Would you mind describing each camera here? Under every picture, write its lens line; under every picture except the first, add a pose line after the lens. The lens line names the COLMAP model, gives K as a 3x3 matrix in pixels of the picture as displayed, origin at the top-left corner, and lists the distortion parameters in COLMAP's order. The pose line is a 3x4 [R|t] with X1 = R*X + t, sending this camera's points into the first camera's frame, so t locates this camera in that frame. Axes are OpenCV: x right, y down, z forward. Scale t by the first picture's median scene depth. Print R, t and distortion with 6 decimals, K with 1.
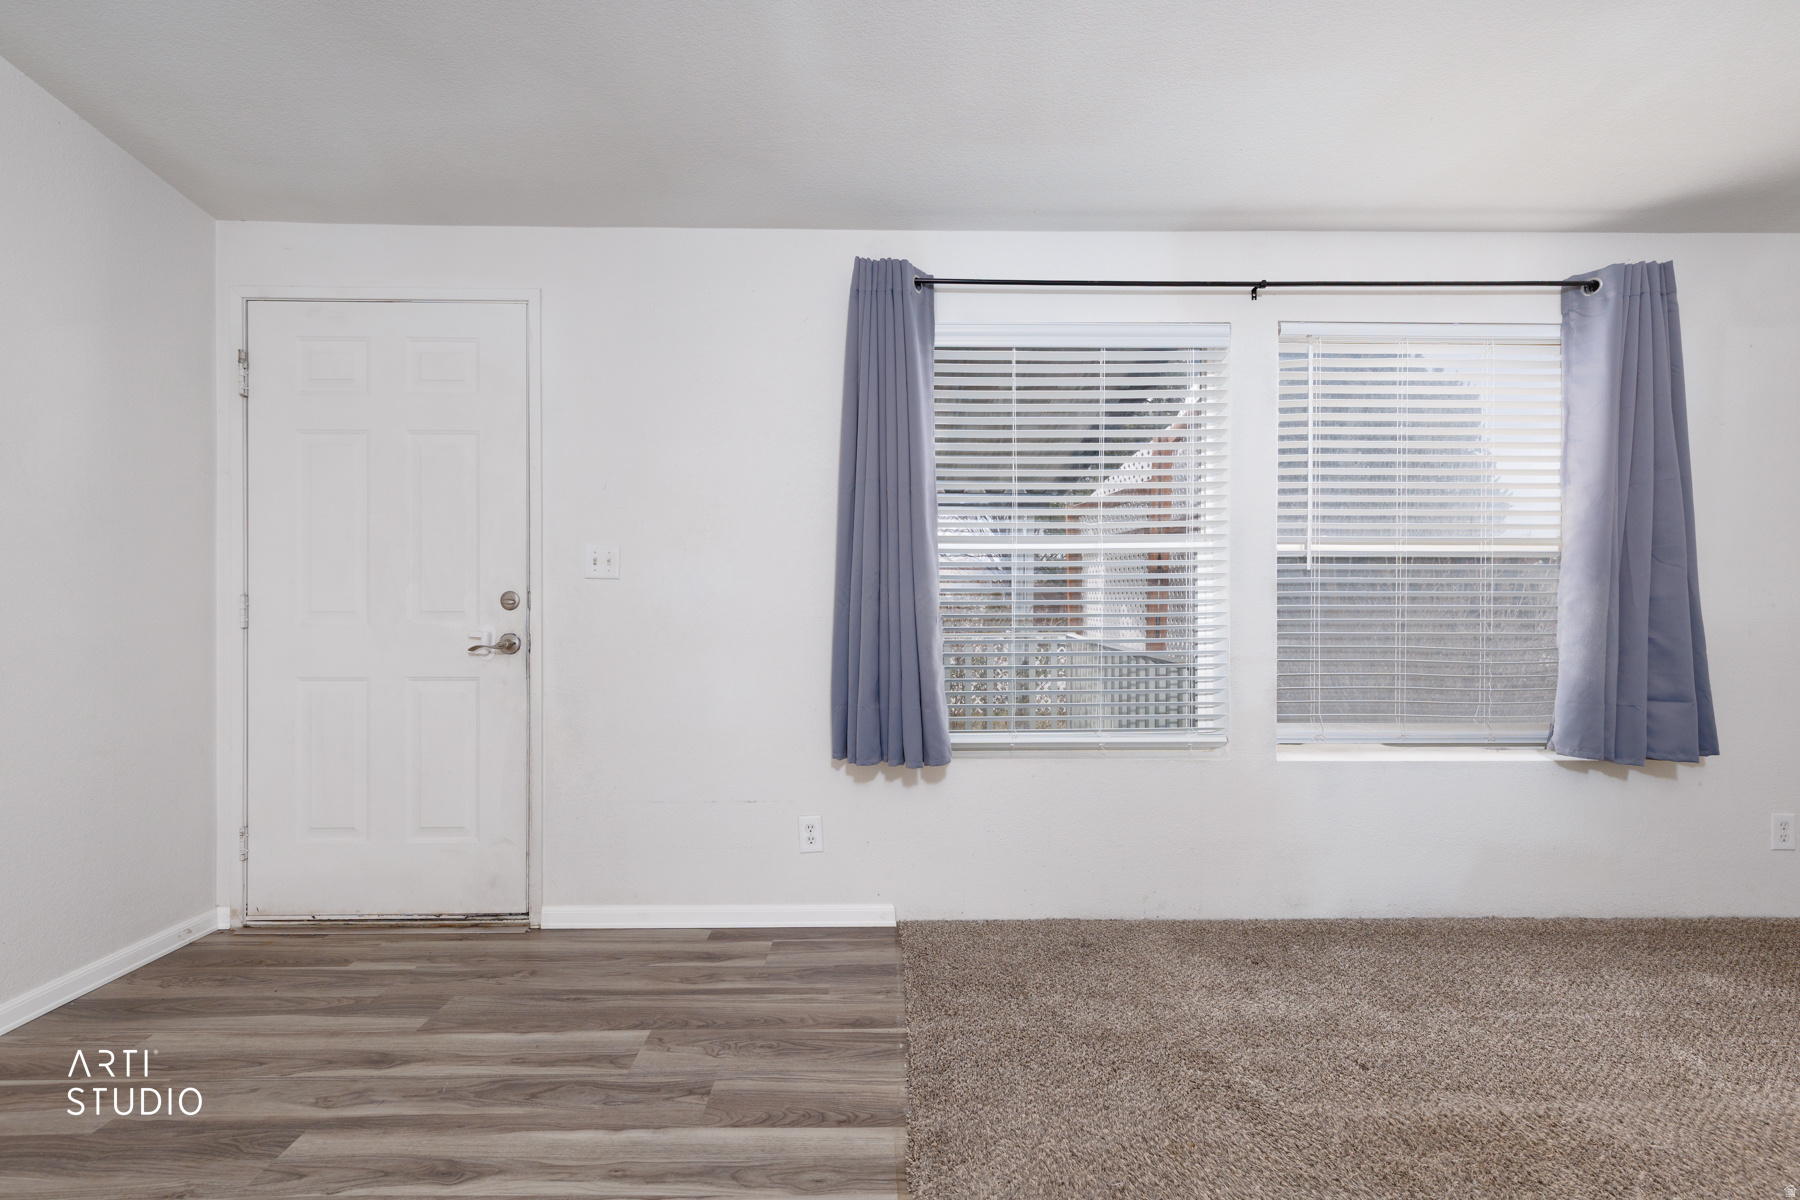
lens RADIAL K [[790.8, 0, 921.8], [0, 790.8, 592.2], [0, 0, 1]] dist [0.003285, 0.000354]
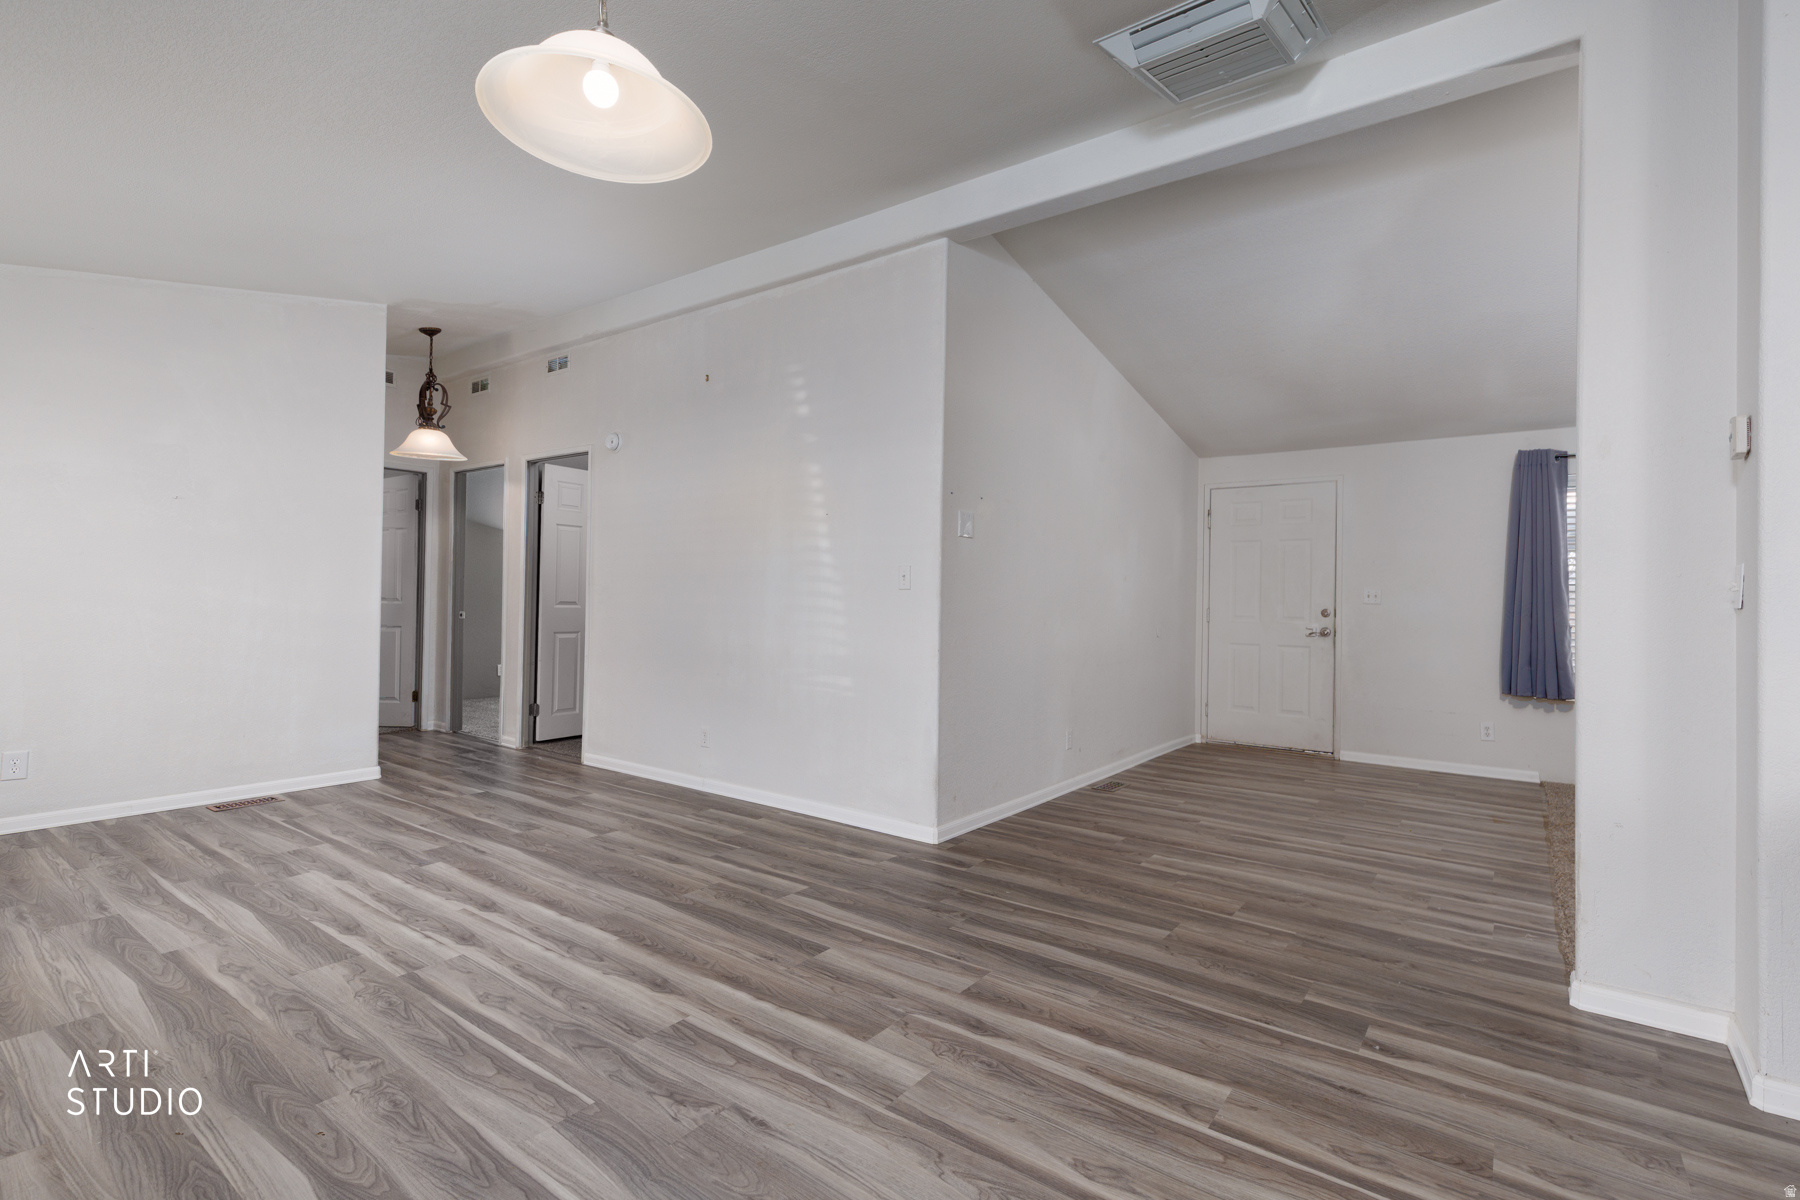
lens RADIAL K [[833.8, 0, 905.4], [0, 833.8, 592.0], [0, 0, 1]] dist [0.007901, 0.000112]
pose [[0.792180, 0.007636, -0.610240, -0.014989], [-0.023236, 0.999574, -0.017656, 0.020373], [0.609845, 0.028166, 0.792020, -1.686006]]
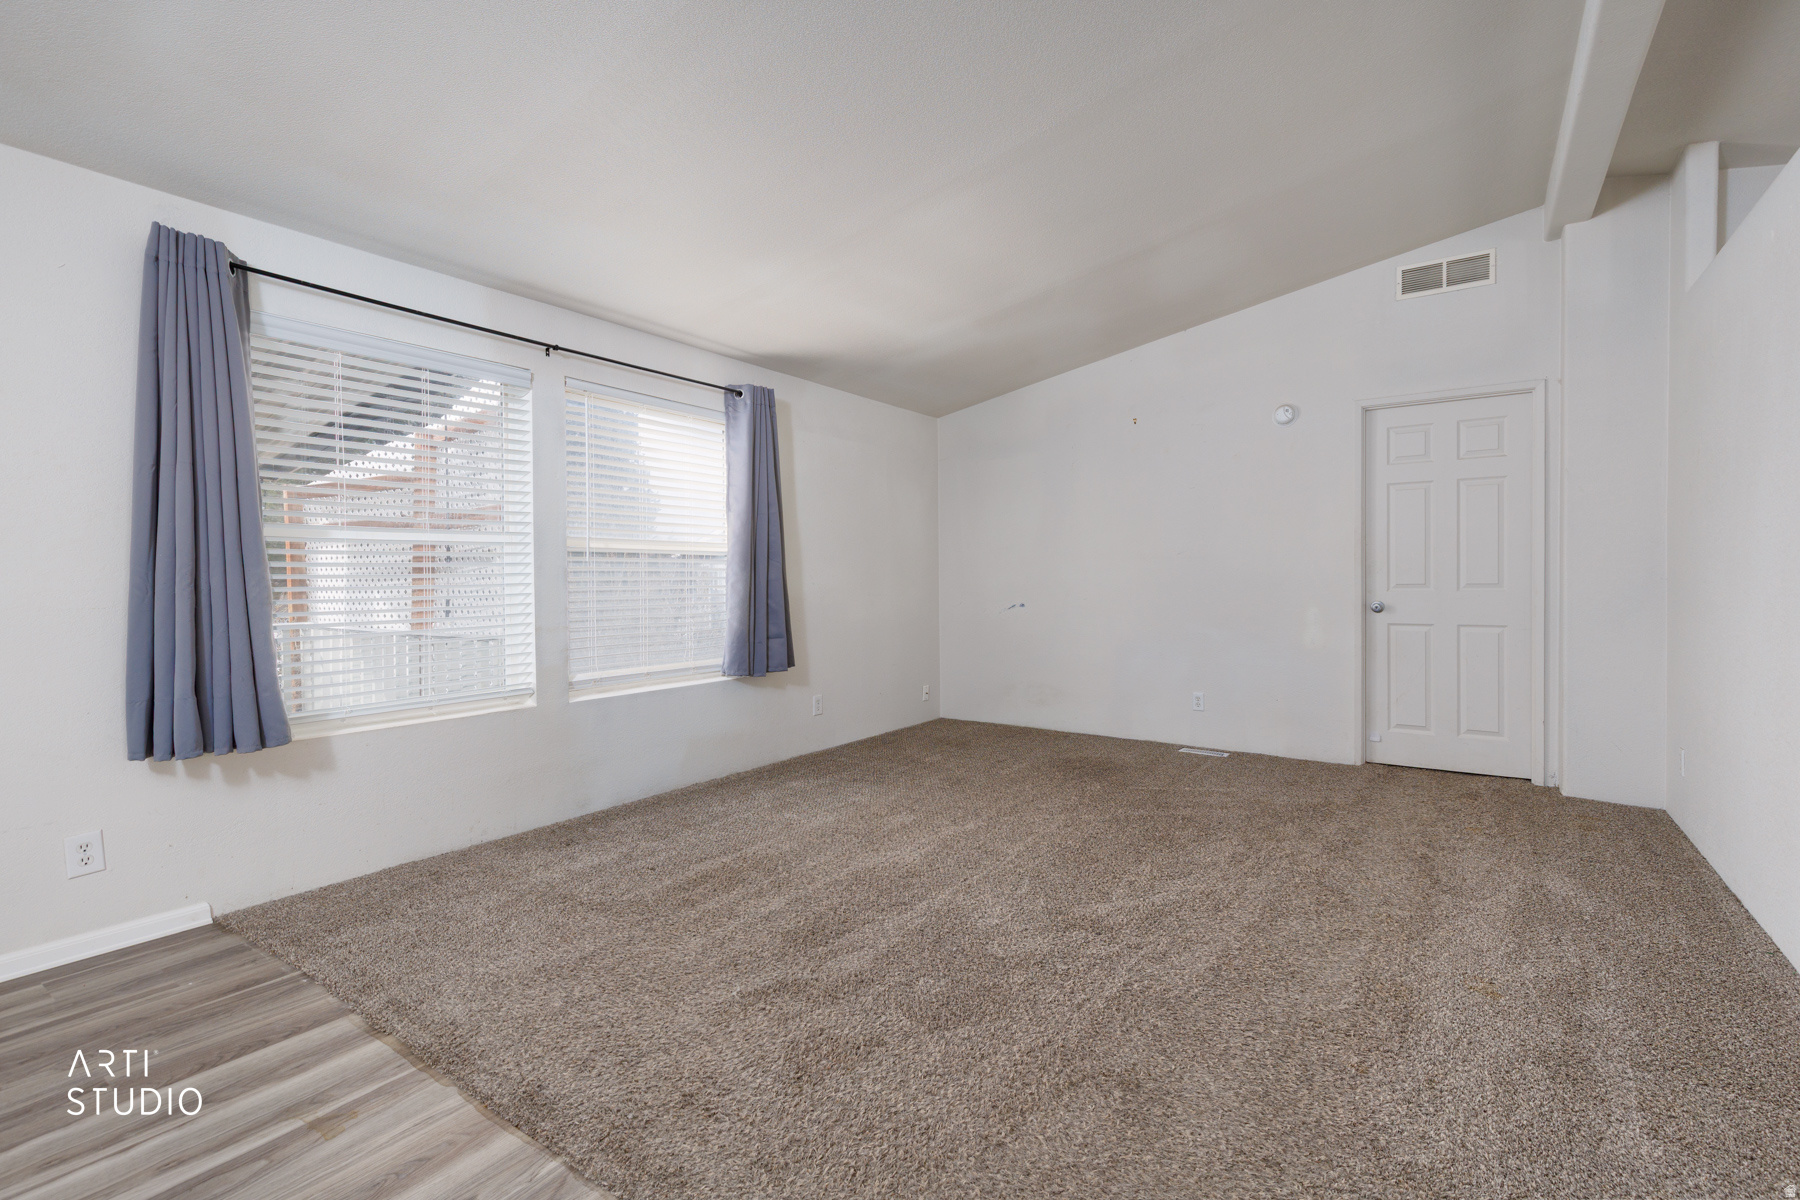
lens RADIAL K [[821.0, 0, 902.8], [0, 821.0, 573.9], [0, 0, 1]] dist [0.012054, -0.000627]
pose [[0.582008, 0.000175, 0.813183, -0.369851], [0.009205, 0.999934, -0.006804, 0.008378], [-0.813131, 0.011445, 0.581968, -0.289598]]
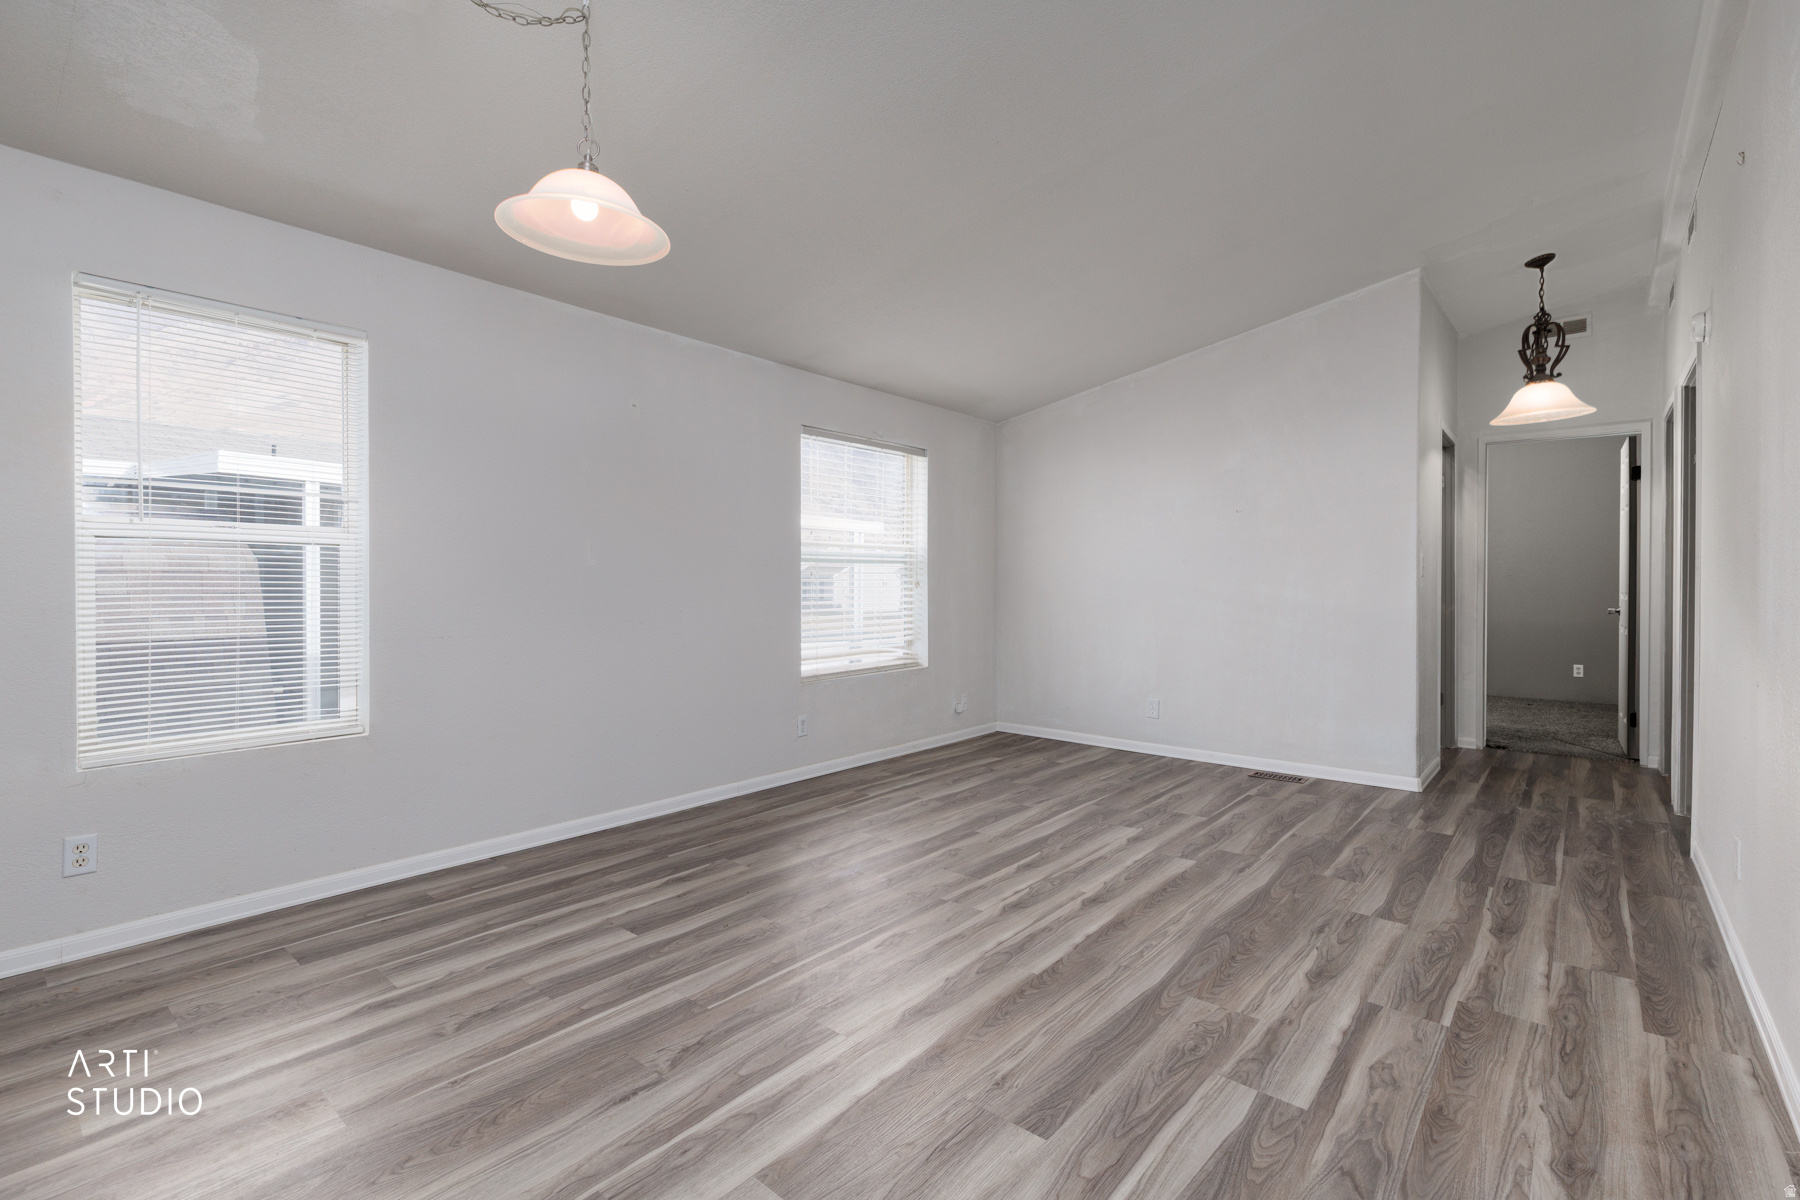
lens RADIAL K [[810.3, 0, 905.2], [0, 810.3, 581.9], [0, 0, 1]] dist [0.008432, -0.001159]
pose [[-0.657154, -0.003485, -0.753748, -0.167239], [-0.010075, 0.999941, 0.004160, 0.009720], [0.753689, 0.010328, -0.657150, -0.568199]]
